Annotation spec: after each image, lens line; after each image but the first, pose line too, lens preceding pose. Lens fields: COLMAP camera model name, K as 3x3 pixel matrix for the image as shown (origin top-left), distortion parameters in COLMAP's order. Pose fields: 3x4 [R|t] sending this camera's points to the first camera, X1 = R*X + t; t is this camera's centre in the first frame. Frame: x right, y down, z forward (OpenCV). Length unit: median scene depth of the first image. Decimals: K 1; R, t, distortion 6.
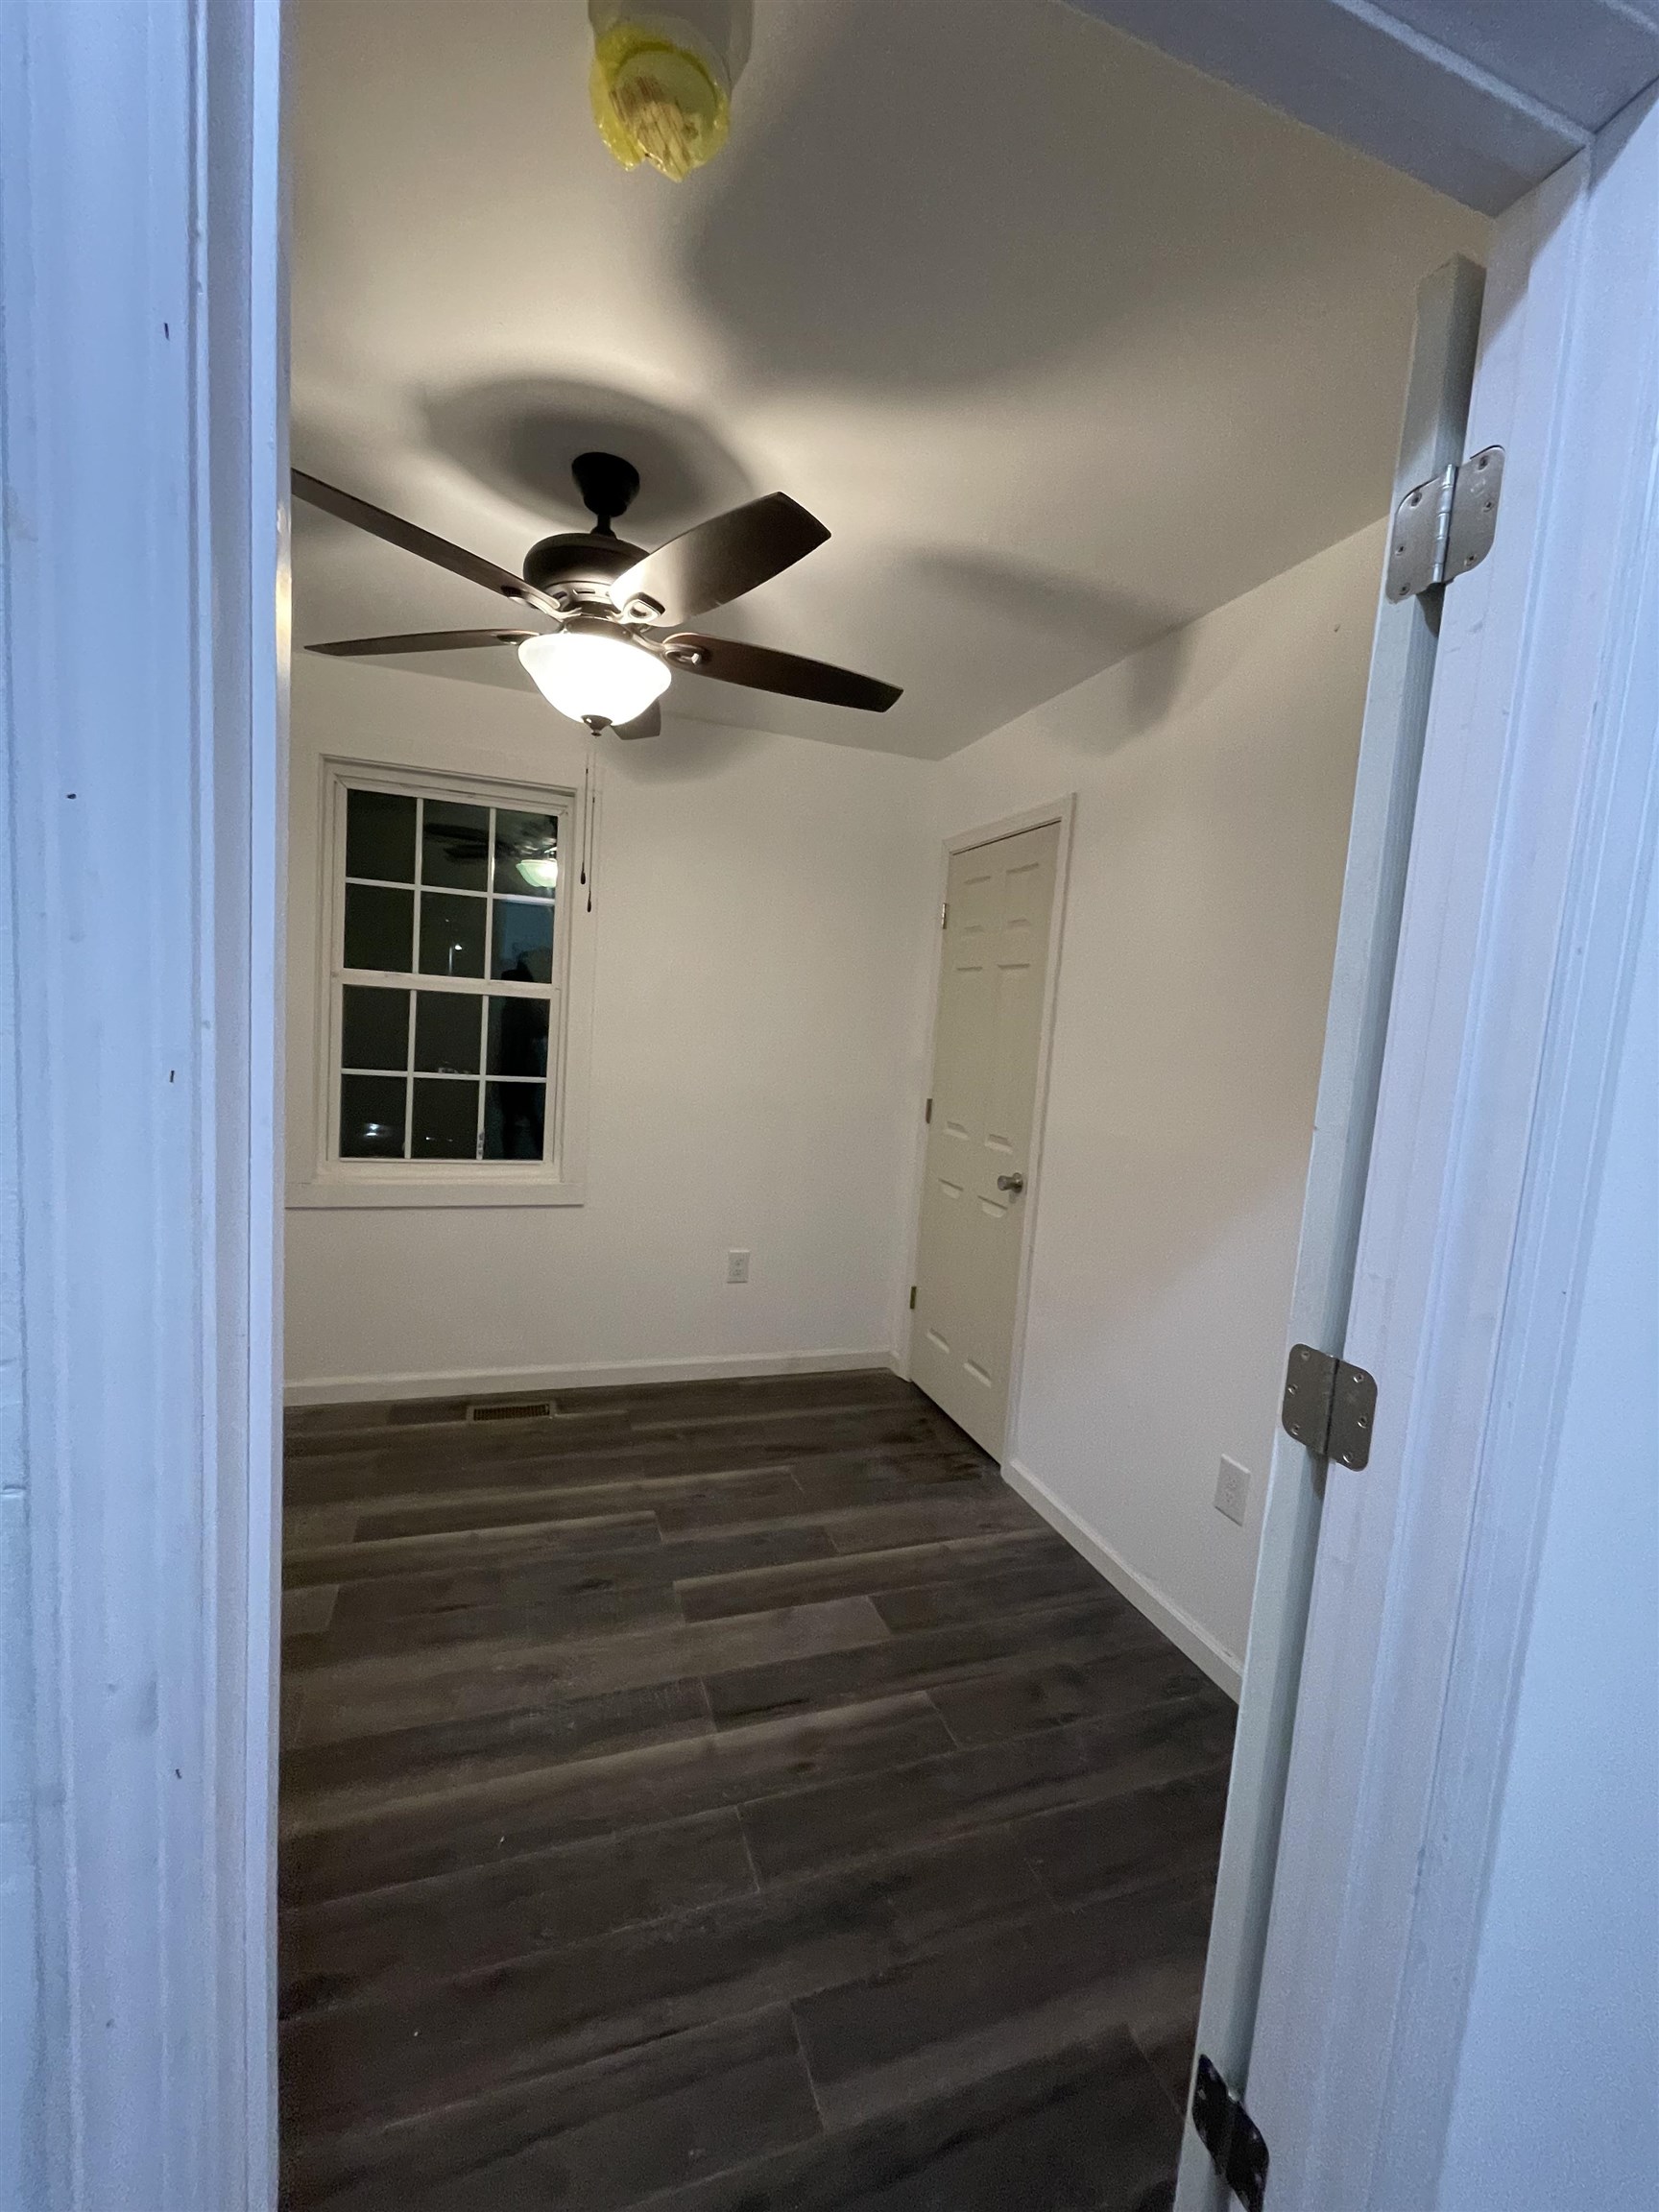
lens RADIAL K [[892.1, 0, 825.7], [0, 892.1, 1110.2], [0, 0, 1]] dist [-0.000179, 0.001329]
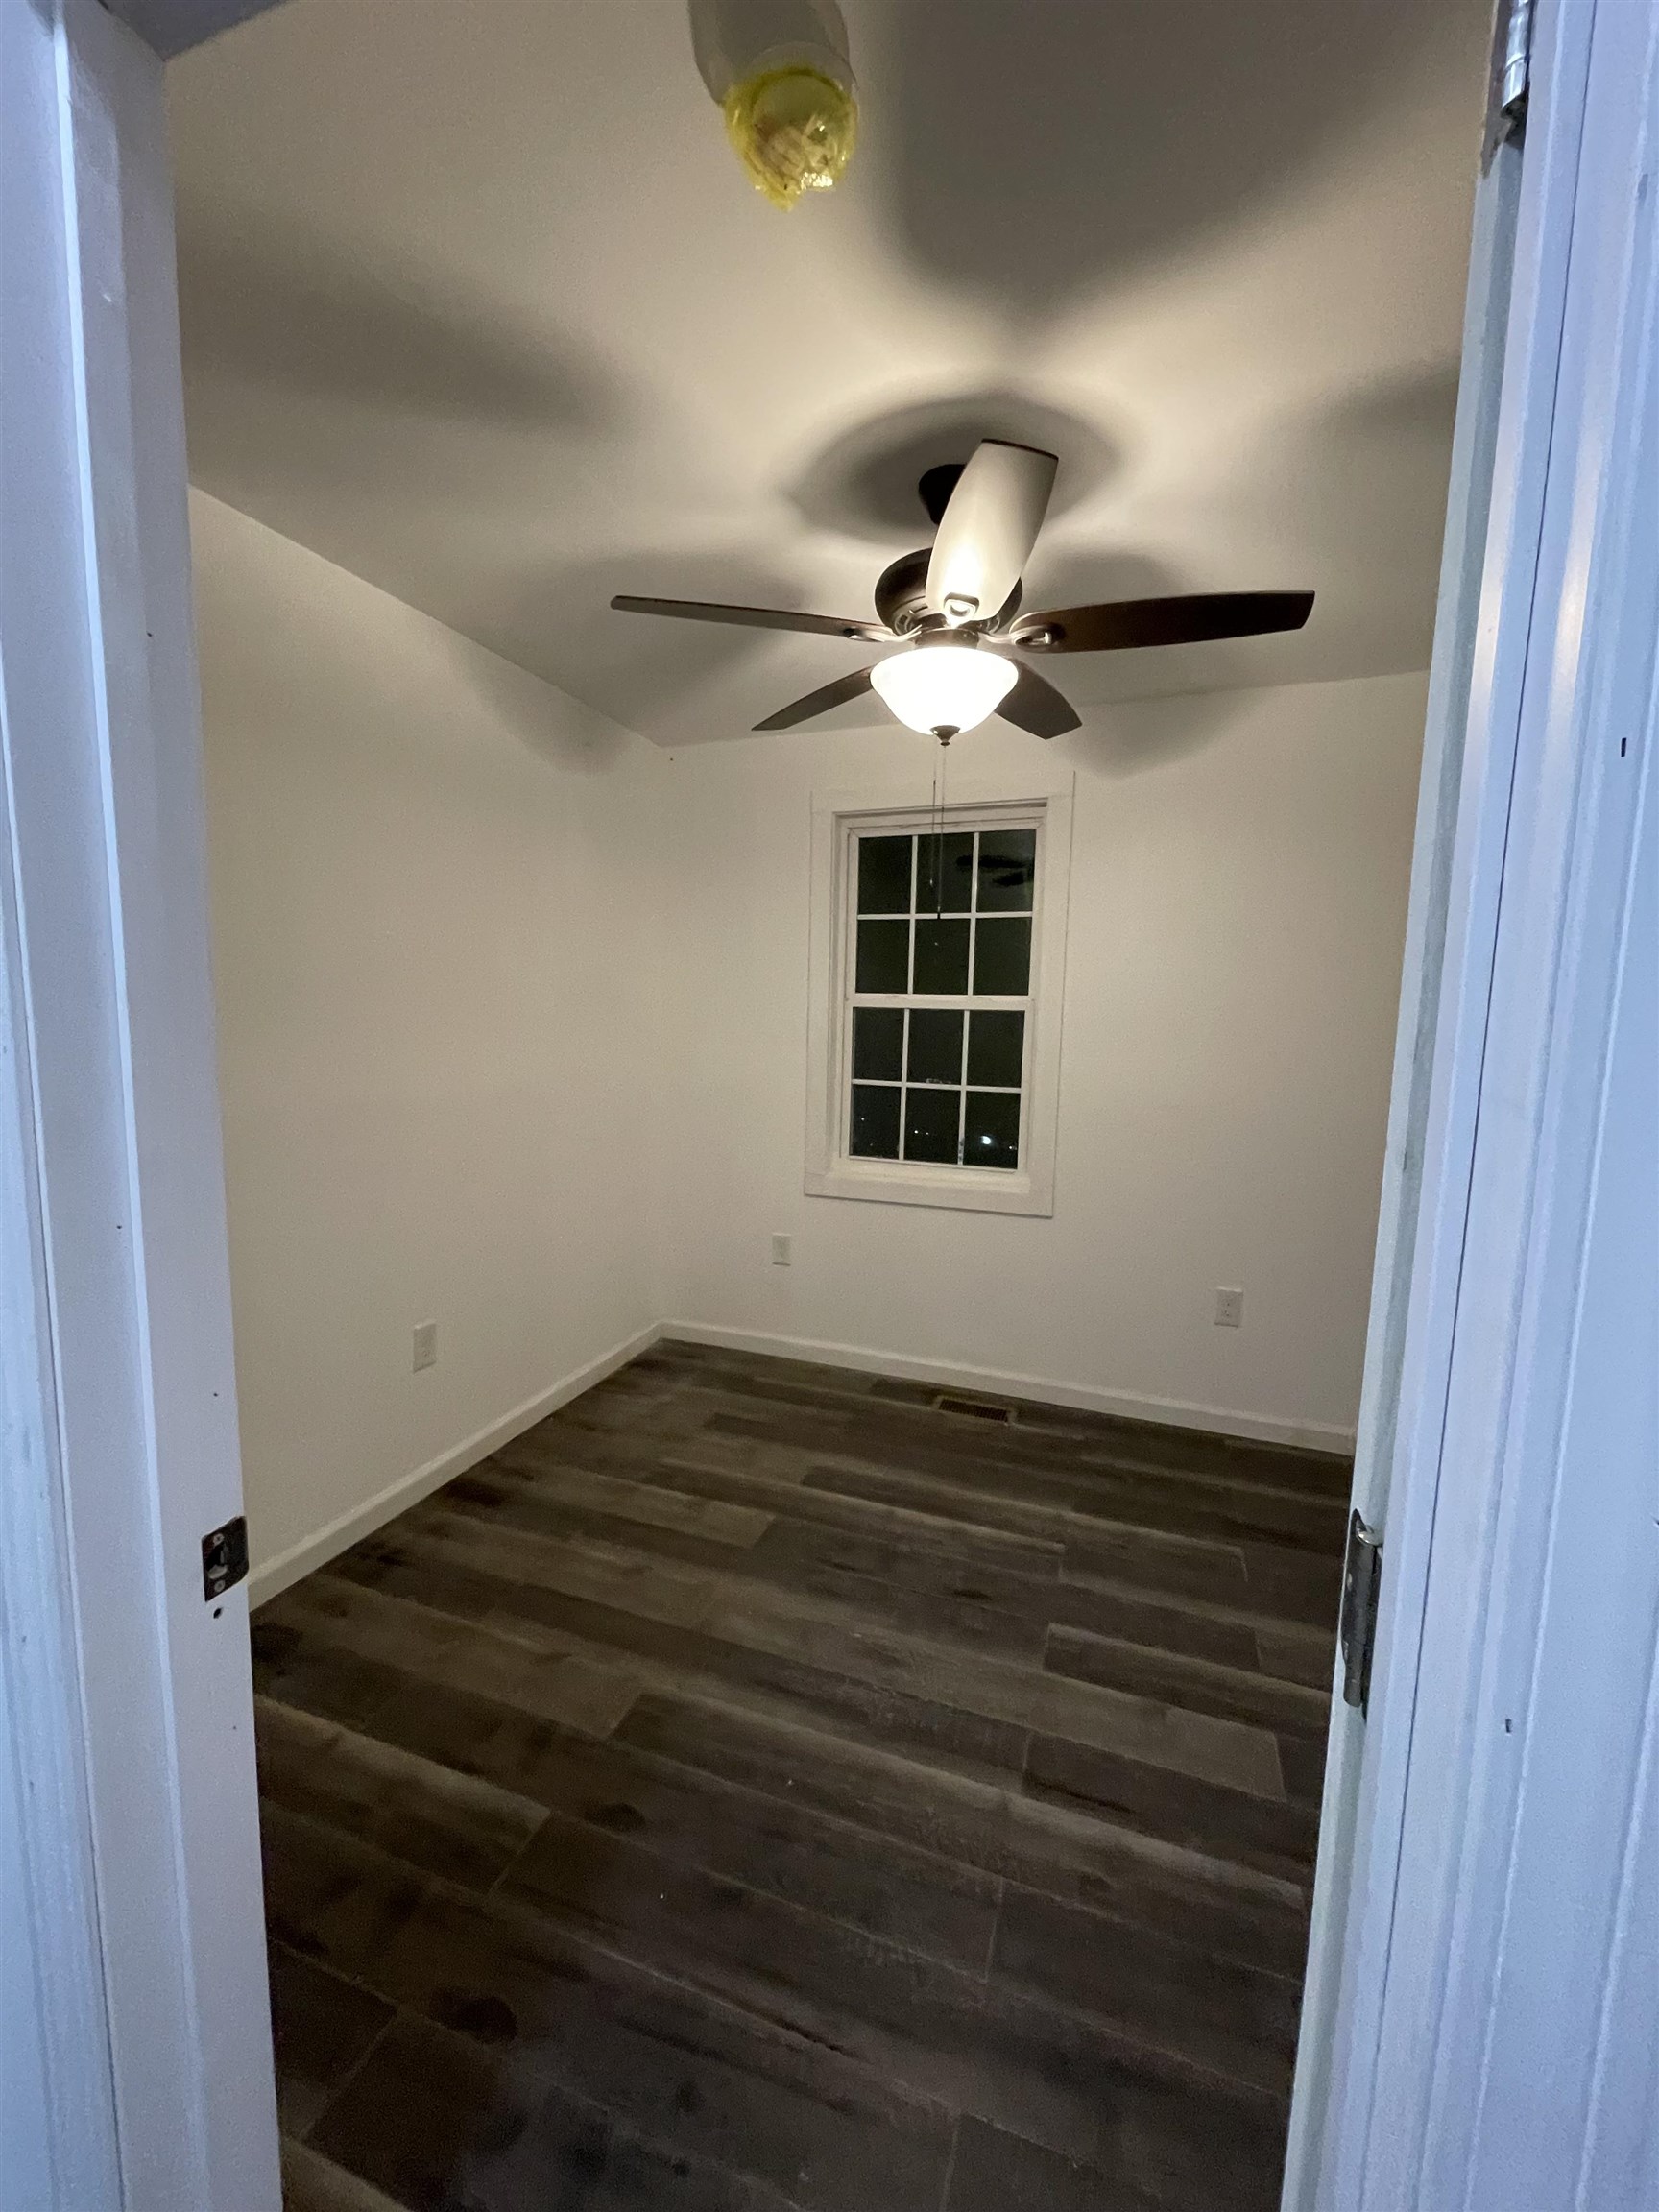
lens RADIAL K [[892.1, 0, 826.6], [0, 892.1, 1109.3], [0, 0, 1]] dist [-0.000179, 0.001329]
pose [[0.772127, 0.019422, -0.635171, 0.205113], [-0.032761, 0.999420, -0.009265, 0.005331], [0.634623, 0.027963, 0.772316, 0.100949]]
